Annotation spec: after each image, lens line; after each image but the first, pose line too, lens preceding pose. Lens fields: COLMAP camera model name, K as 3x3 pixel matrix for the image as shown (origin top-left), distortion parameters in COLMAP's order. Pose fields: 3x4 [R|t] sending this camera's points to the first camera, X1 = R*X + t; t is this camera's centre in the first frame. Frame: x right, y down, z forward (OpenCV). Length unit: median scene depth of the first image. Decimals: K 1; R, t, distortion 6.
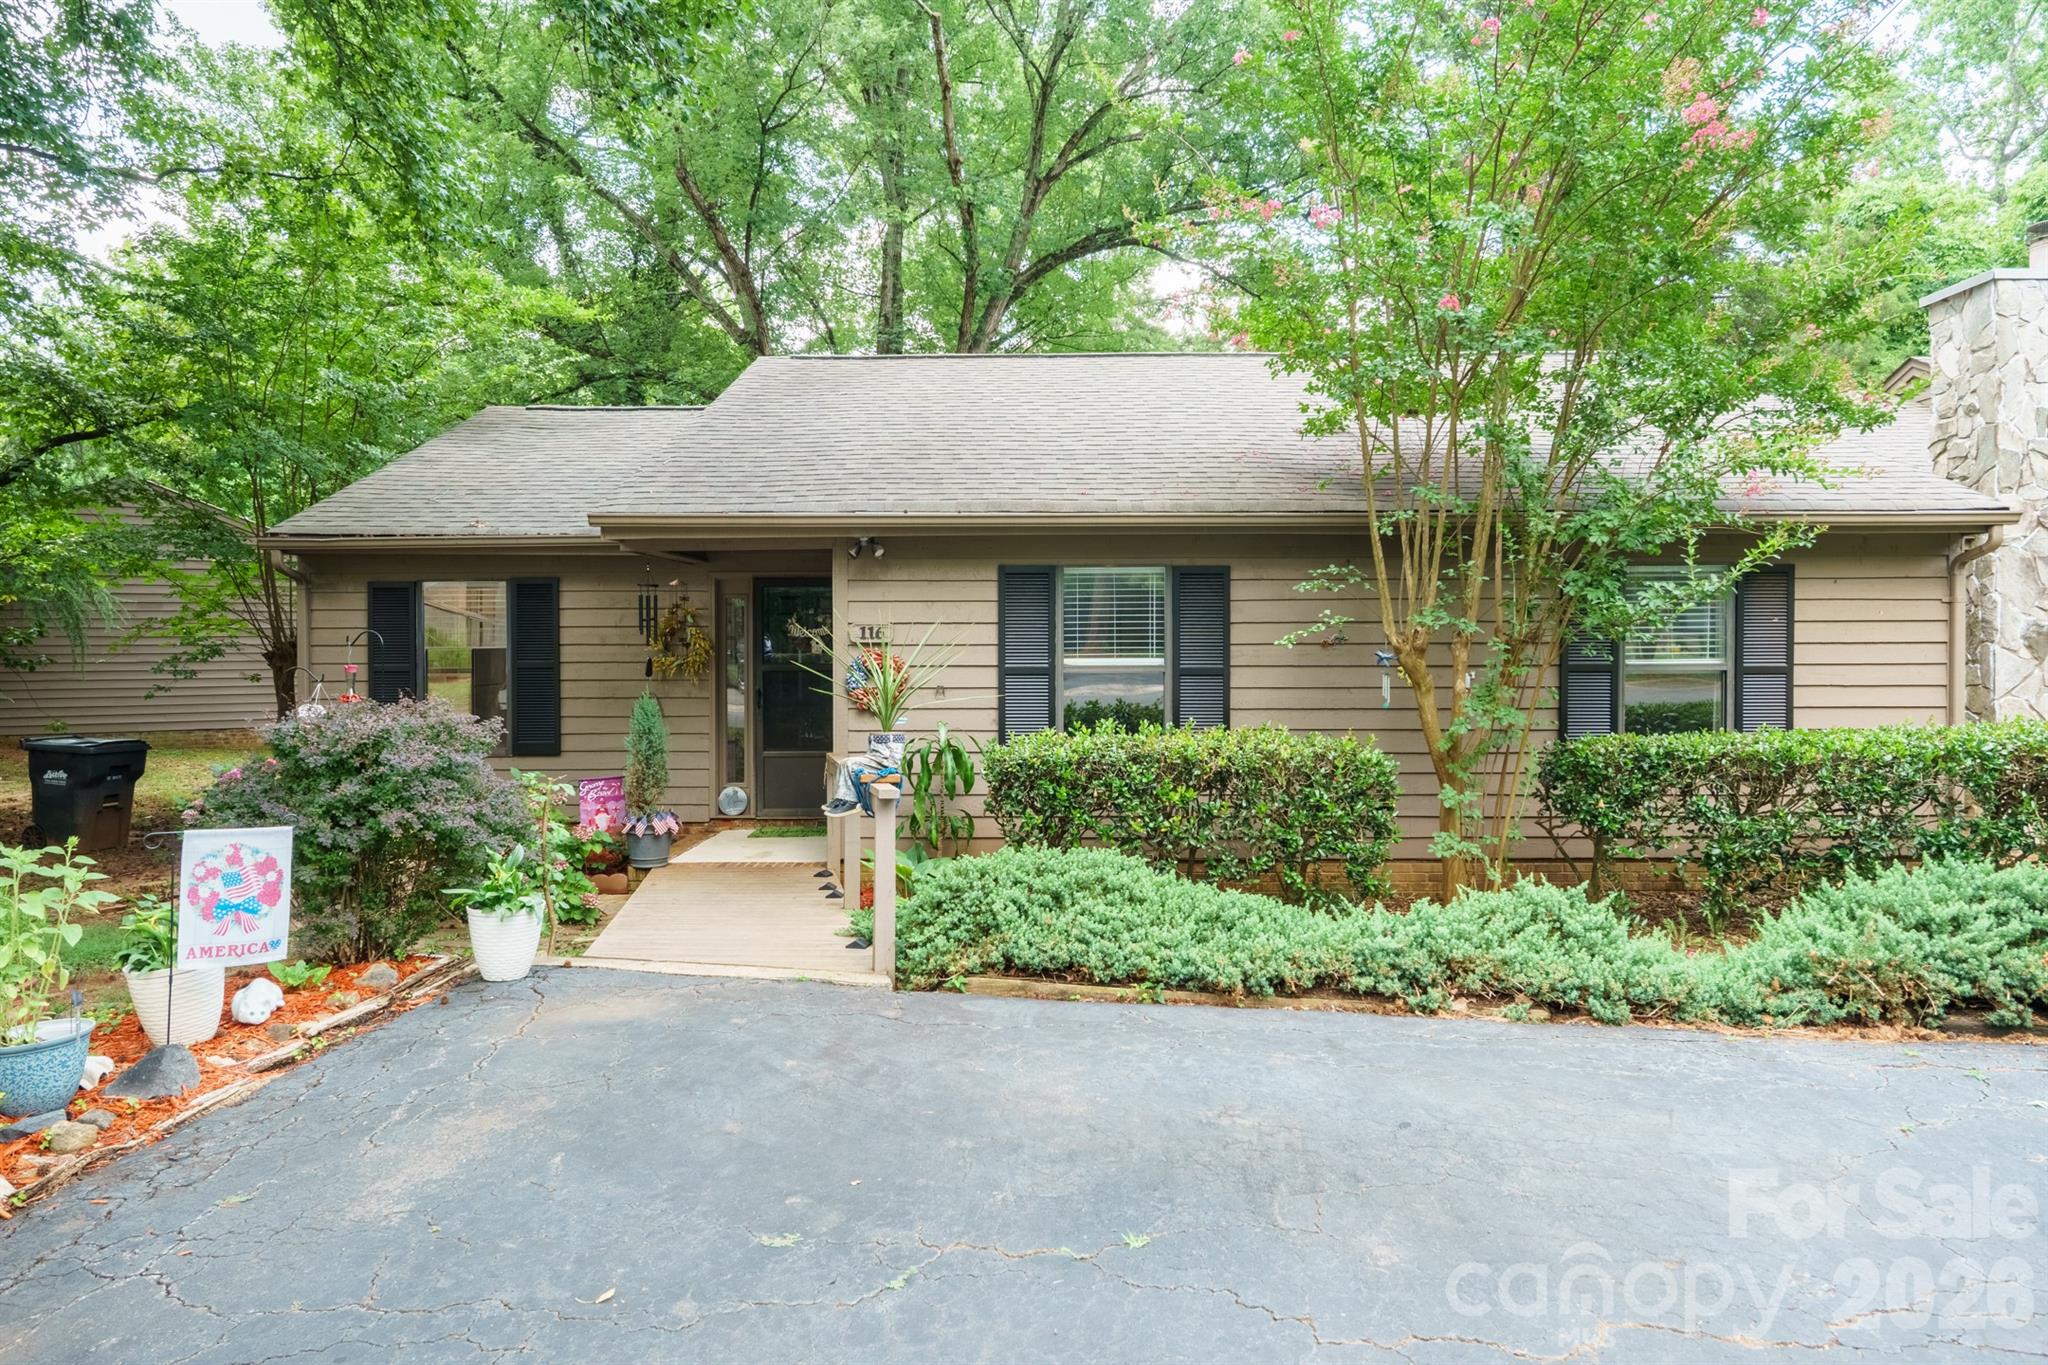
lens RADIAL K [[1301.0, 0, 1023.6], [0, 1301.0, 682.5], [0, 0, 1]] dist [-0.031916, -0.006122]
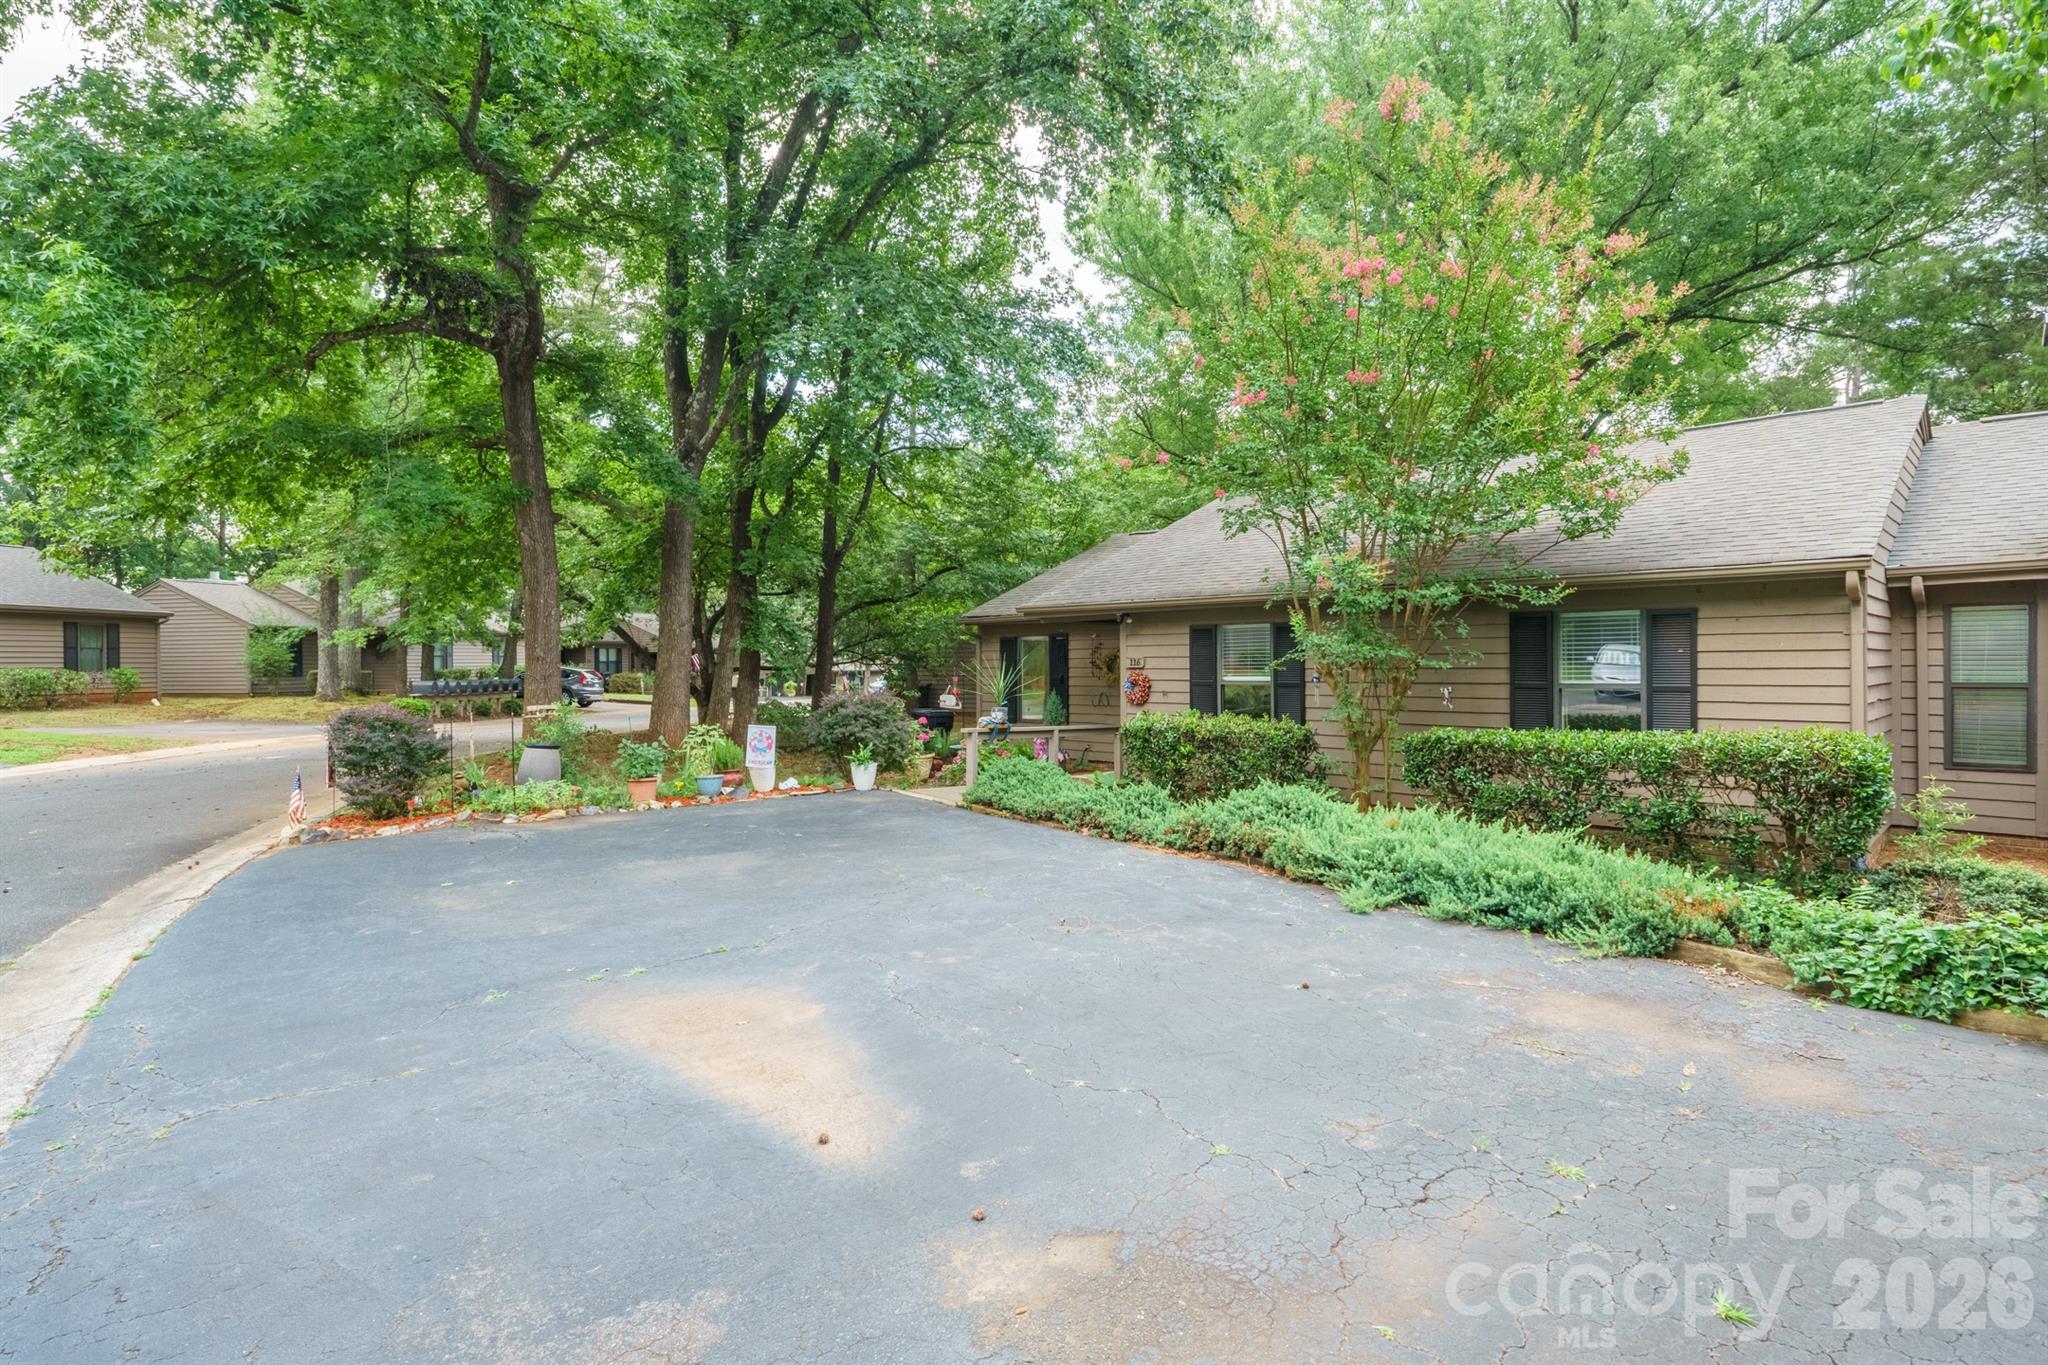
lens RADIAL K [[1069.5, 0, 1019.4], [0, 1069.5, 668.9], [0, 0, 1]] dist [0.007385, 0.000335]
pose [[0.707677, 0.002084, -0.706533, 0.874509], [-0.019200, 0.999683, -0.016283, 0.000079], [0.706275, 0.025089, 0.707493, -0.232965]]
